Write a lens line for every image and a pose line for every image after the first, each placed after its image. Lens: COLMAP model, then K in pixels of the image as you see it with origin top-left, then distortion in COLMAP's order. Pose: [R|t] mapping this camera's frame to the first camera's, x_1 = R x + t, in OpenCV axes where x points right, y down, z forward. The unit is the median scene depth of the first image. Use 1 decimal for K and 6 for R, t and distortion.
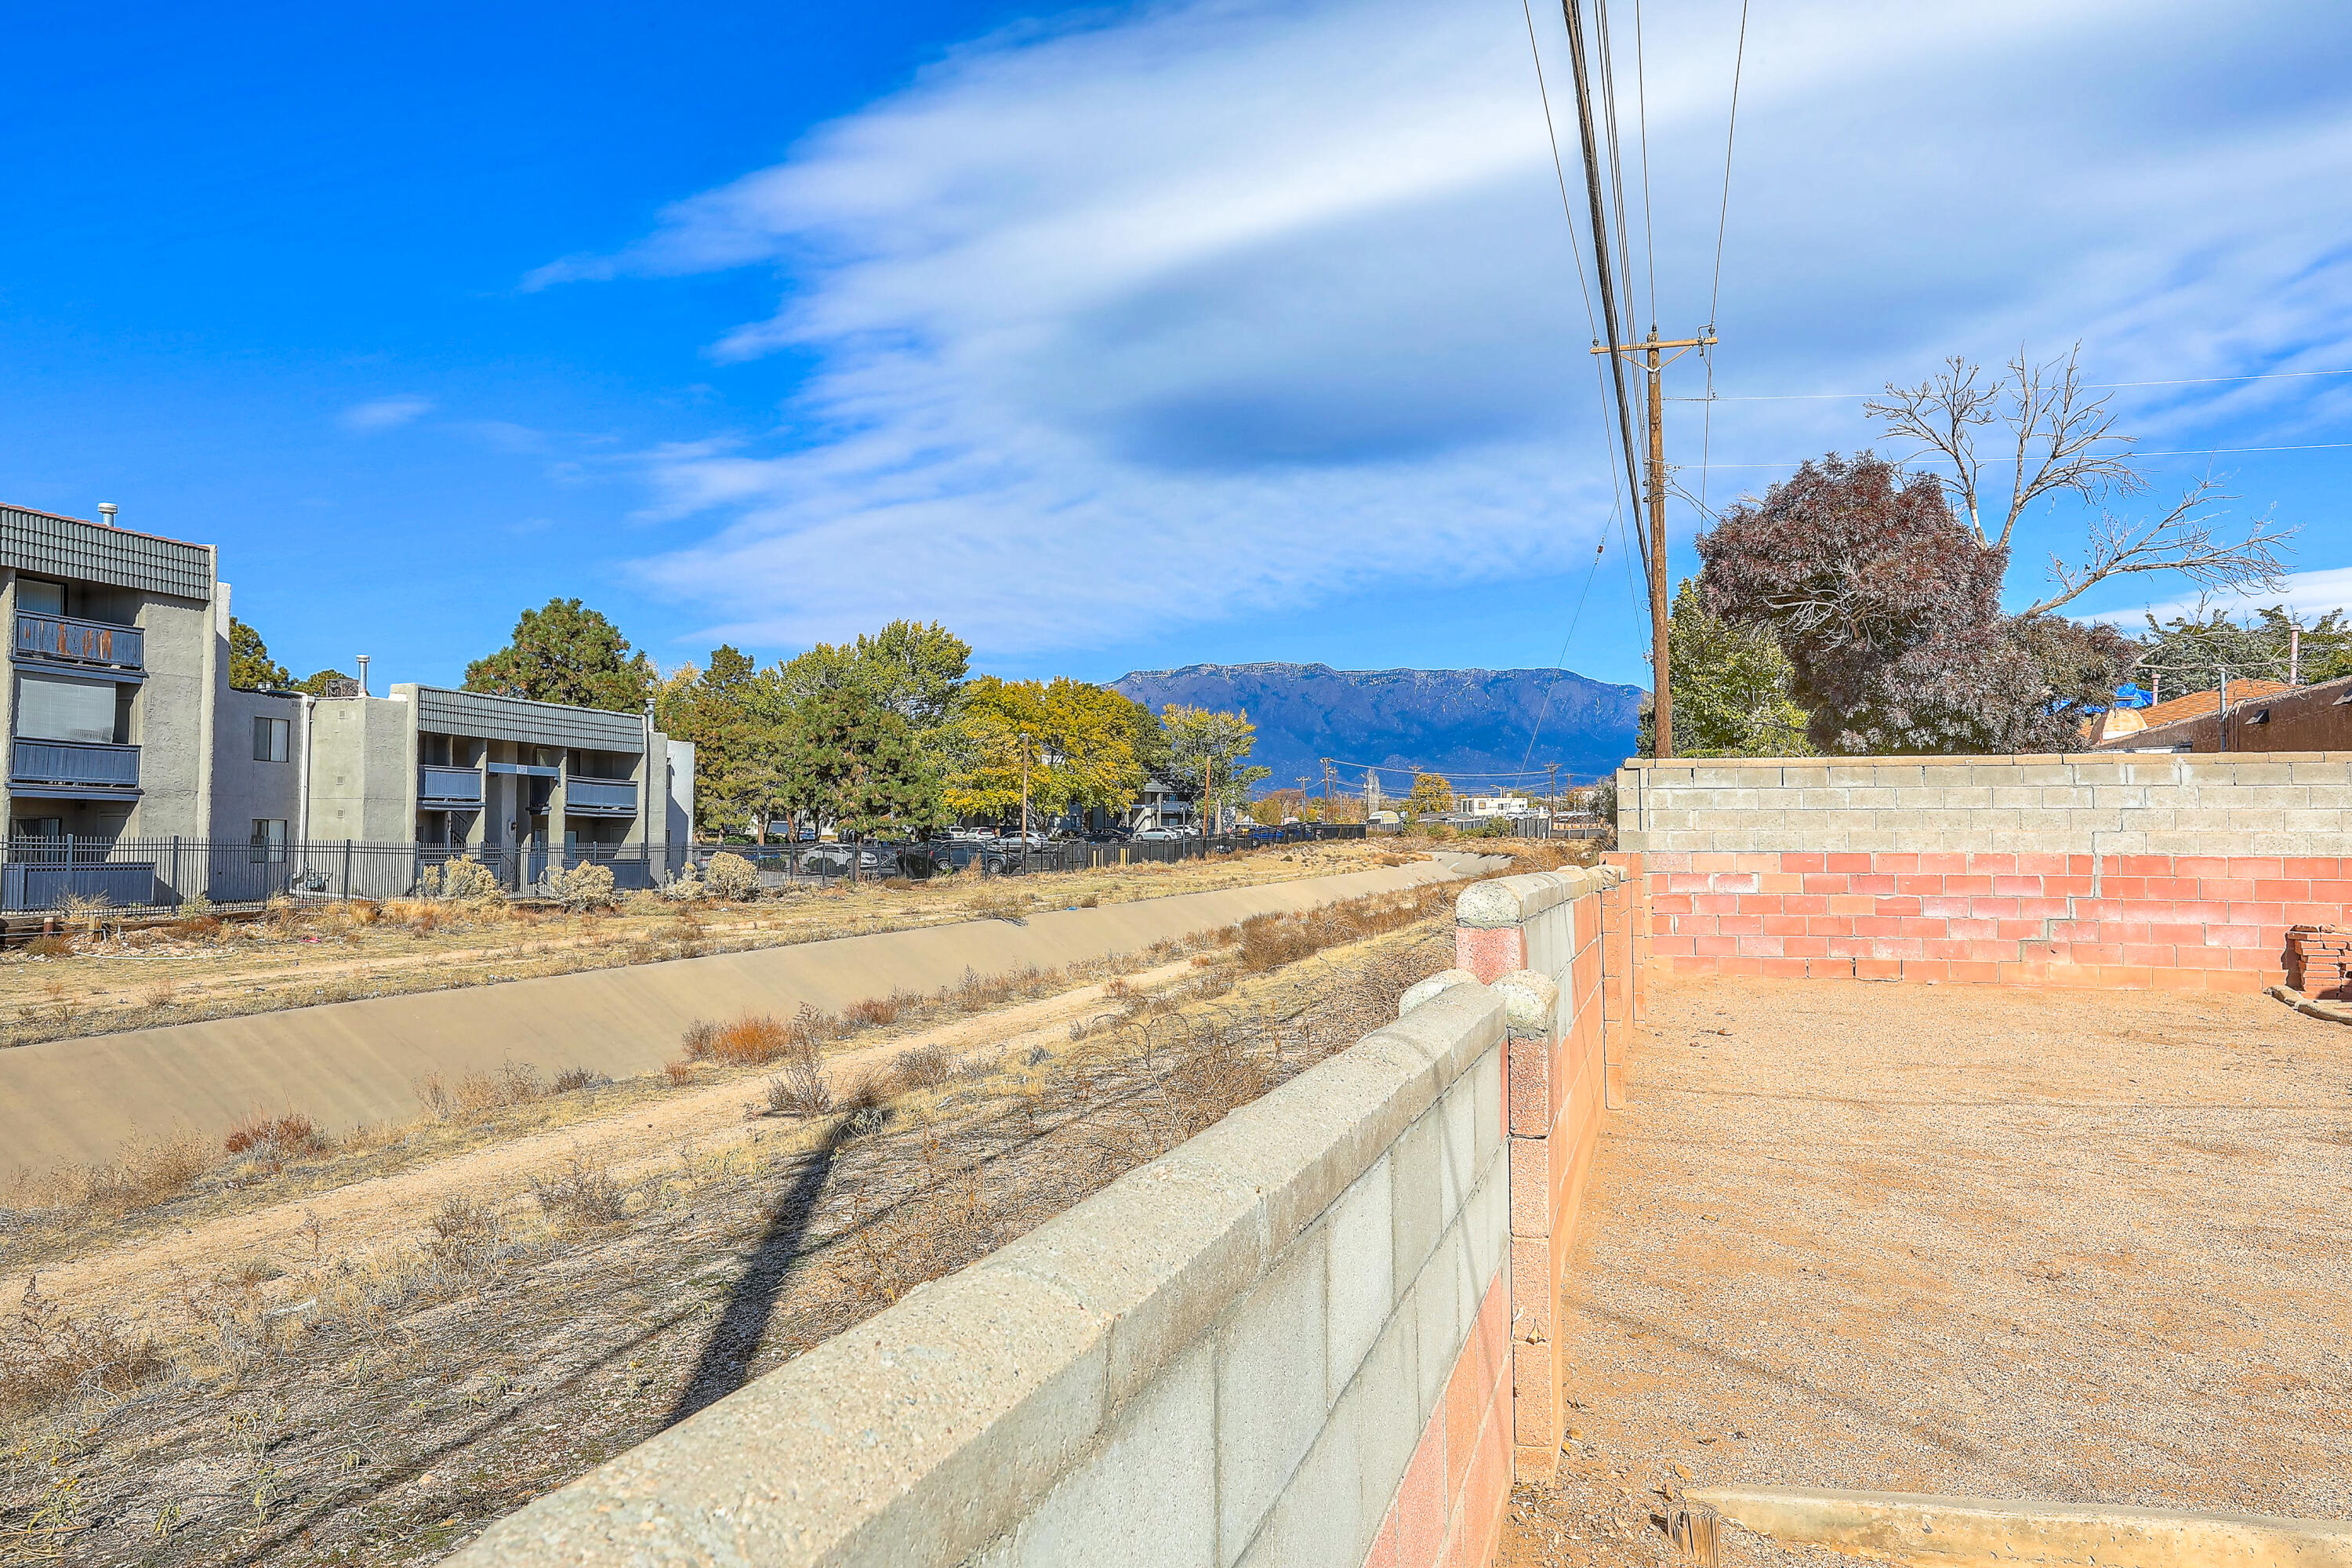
lens RADIAL K [[1707.5, 0, 1139.9], [0, 1707.5, 757.9], [0, 0, 1]] dist [-0.001305, 0.067271]
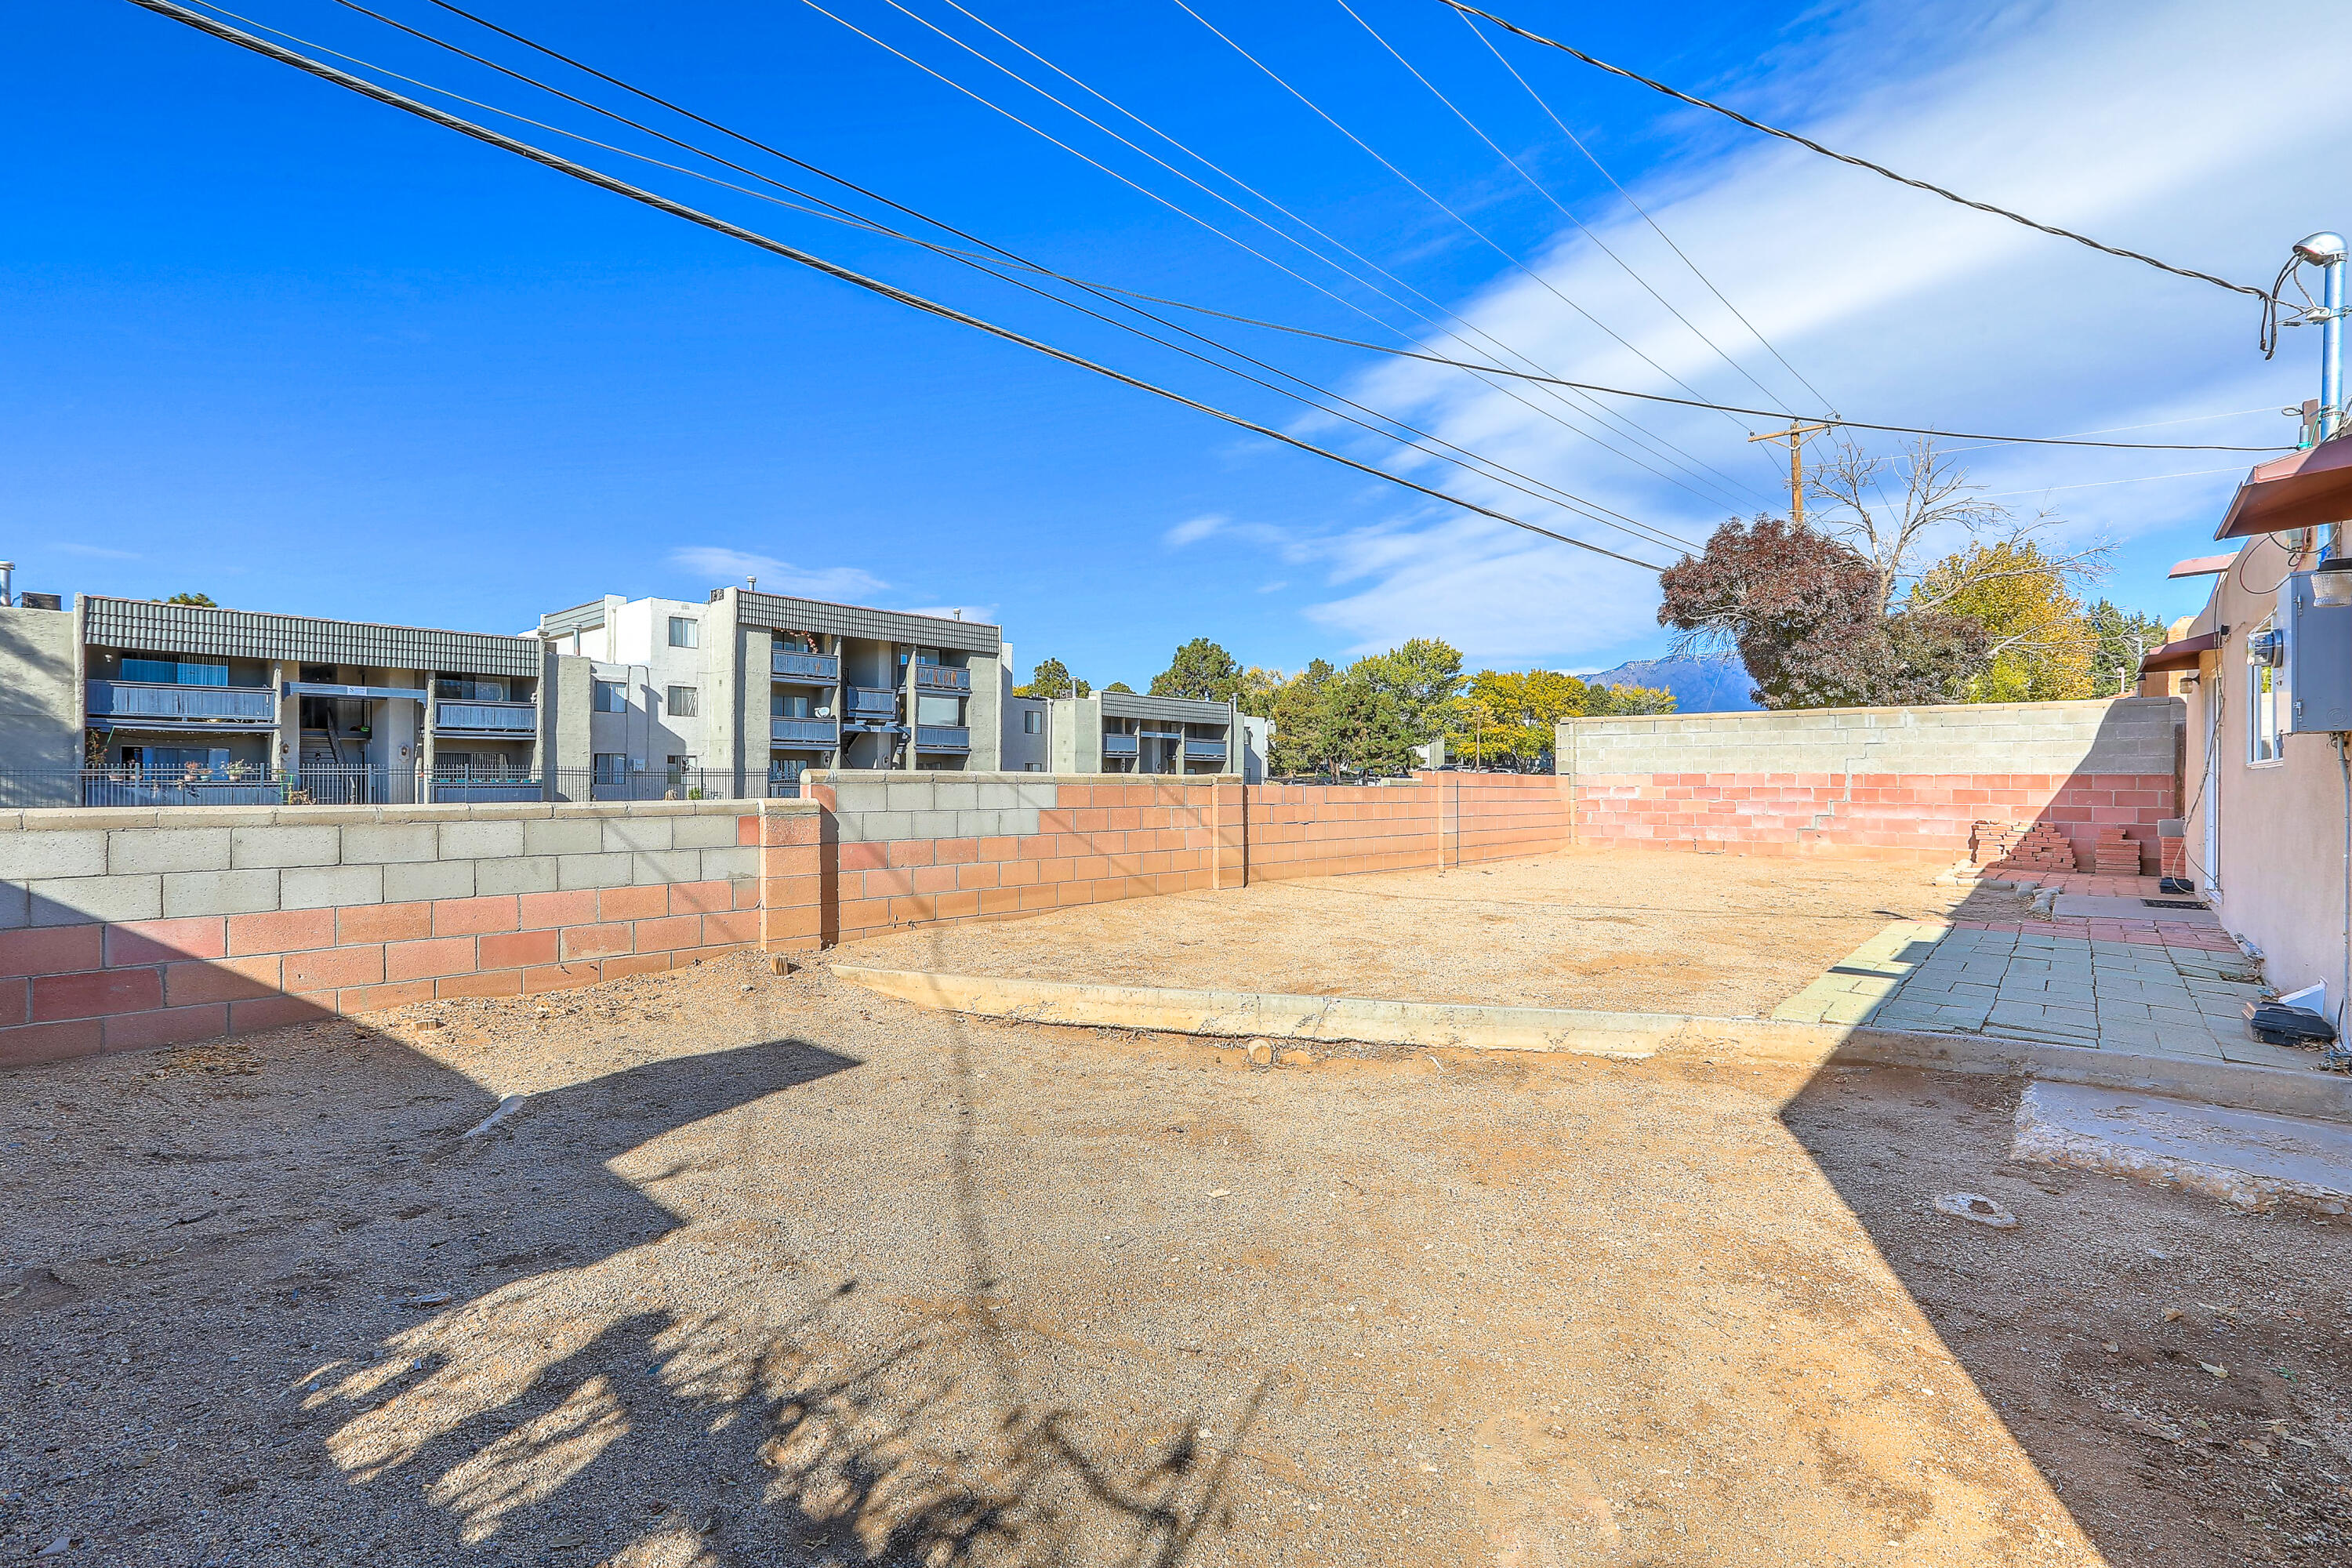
lens RADIAL K [[1084.0, 0, 1176.0], [0, 1084.0, 784.0], [0, 0, 1]] dist [-0.042928, 0.010998]
pose [[0.904304, 0.000740, -0.426889, 0.160074], [0.022699, 0.998501, 0.049815, 0.001702], [0.426286, -0.054738, 0.902931, -0.044461]]
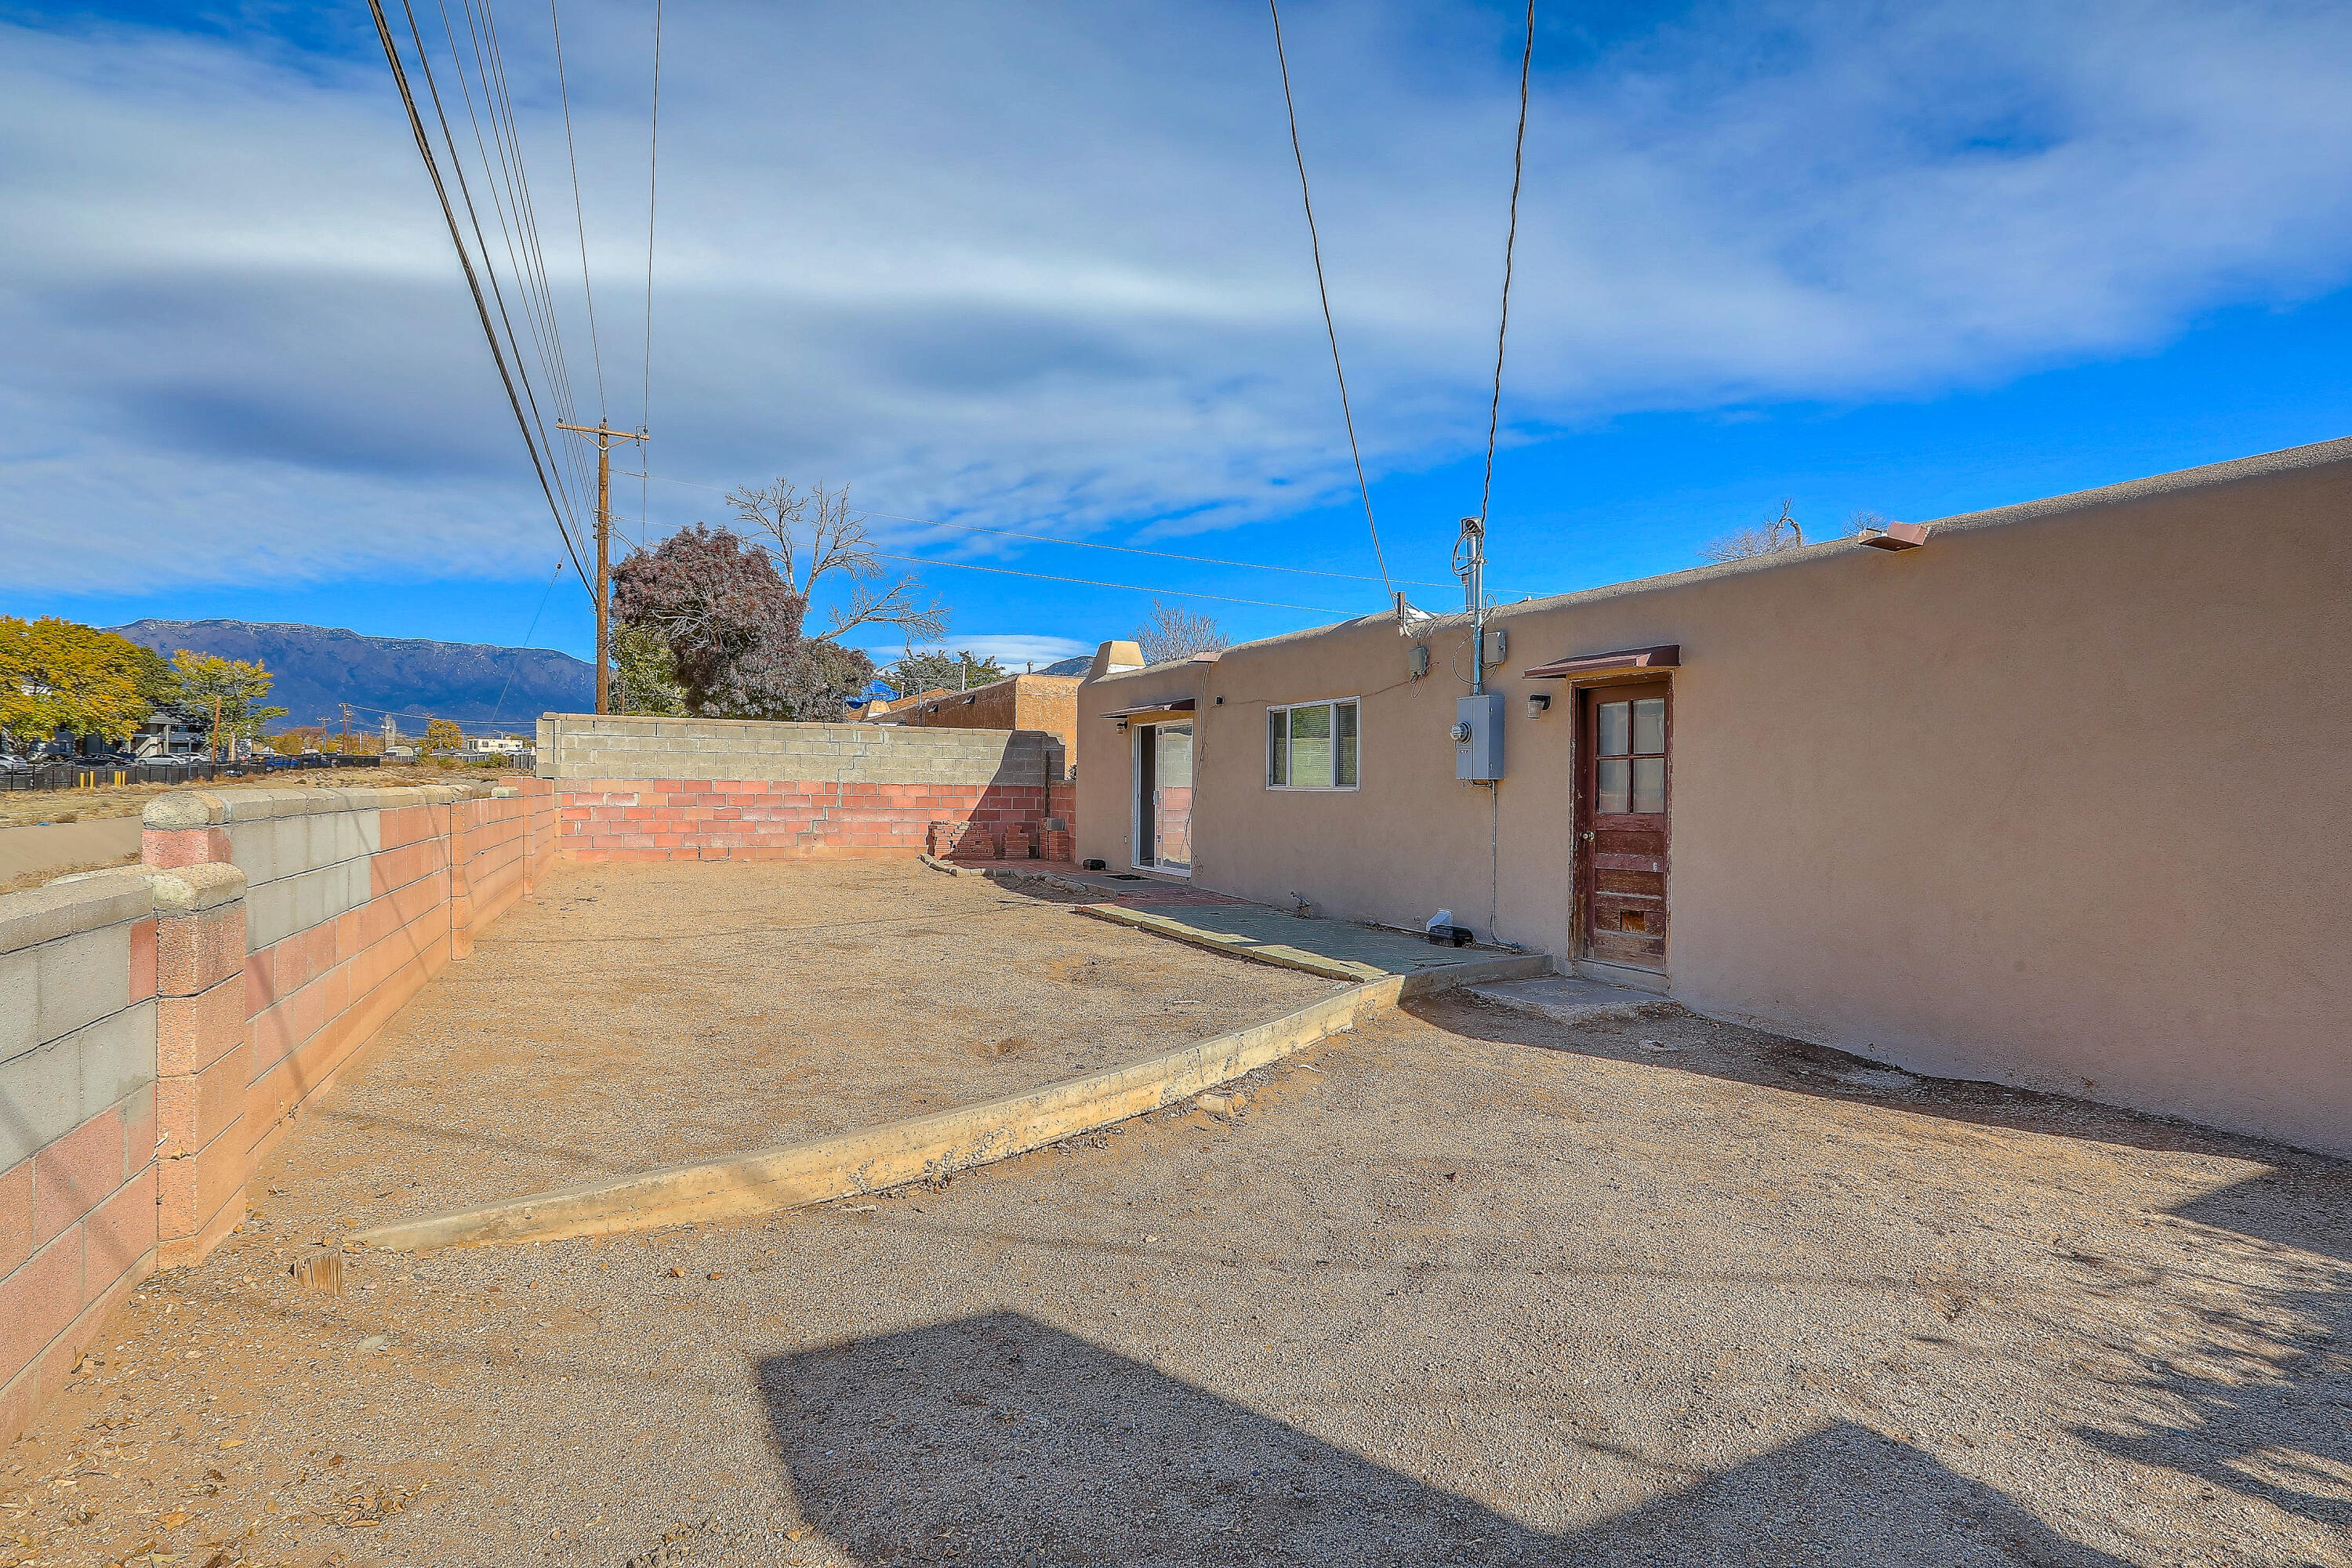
lens RADIAL K [[1084.0, 0, 1176.0], [0, 1084.0, 784.0], [0, 0, 1]] dist [-0.042928, 0.010998]
pose [[0.719815, 0.008560, 0.694113, 0.018516], [-0.048437, 0.998106, 0.037923, 0.000279], [-0.692474, -0.060918, 0.718866, -0.003806]]
